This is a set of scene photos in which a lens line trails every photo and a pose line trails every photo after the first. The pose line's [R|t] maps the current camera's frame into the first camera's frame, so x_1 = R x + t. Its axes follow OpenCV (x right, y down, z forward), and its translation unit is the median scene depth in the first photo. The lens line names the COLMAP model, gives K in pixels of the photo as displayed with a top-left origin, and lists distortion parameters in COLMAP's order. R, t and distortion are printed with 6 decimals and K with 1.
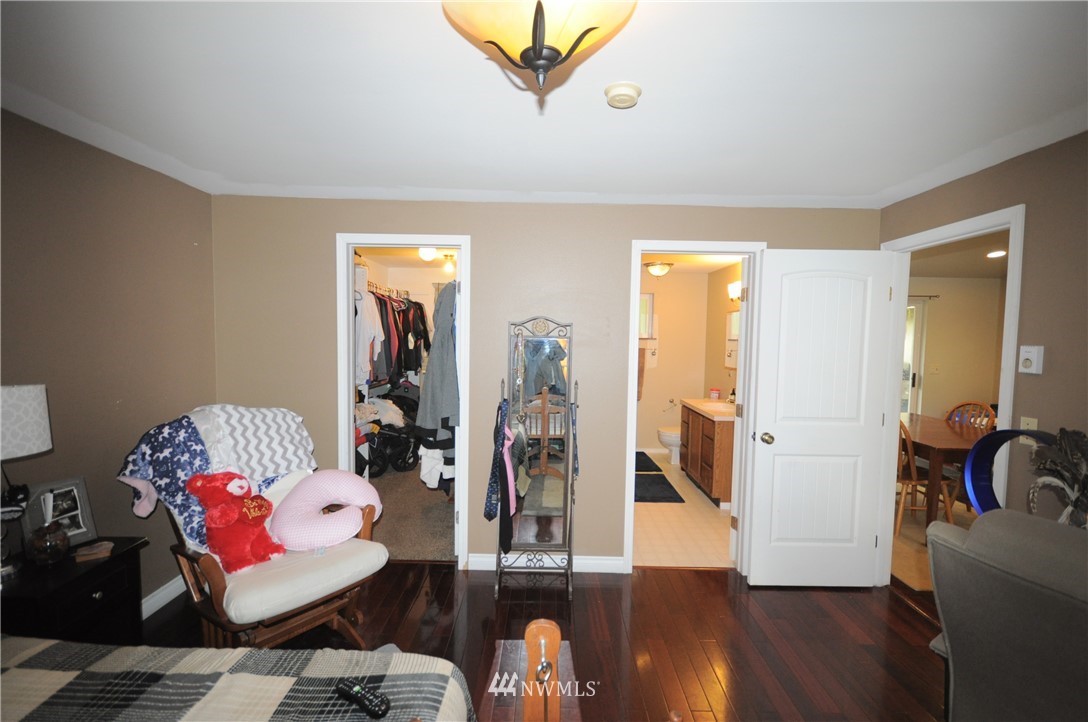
lens RADIAL K [[476.0, 0, 545.6], [0, 476.0, 365.6], [0, 0, 1]] dist [-0.002164, -0.002170]
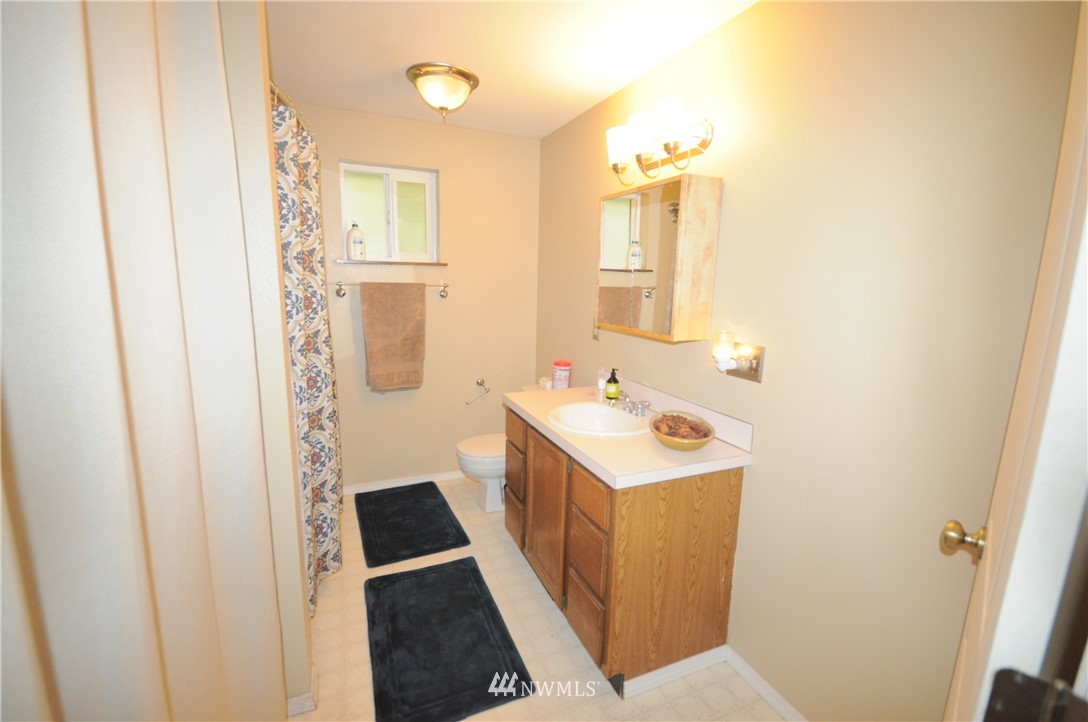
lens RADIAL K [[476.0, 0, 543.2], [0, 476.0, 362.6], [0, 0, 1]] dist [-0.002164, -0.002170]
pose [[0.915318, -0.066477, 0.397208, 0.145931], [0.019876, 0.992537, 0.120310, -0.016035], [-0.402241, -0.102227, 0.909809, 0.602339]]
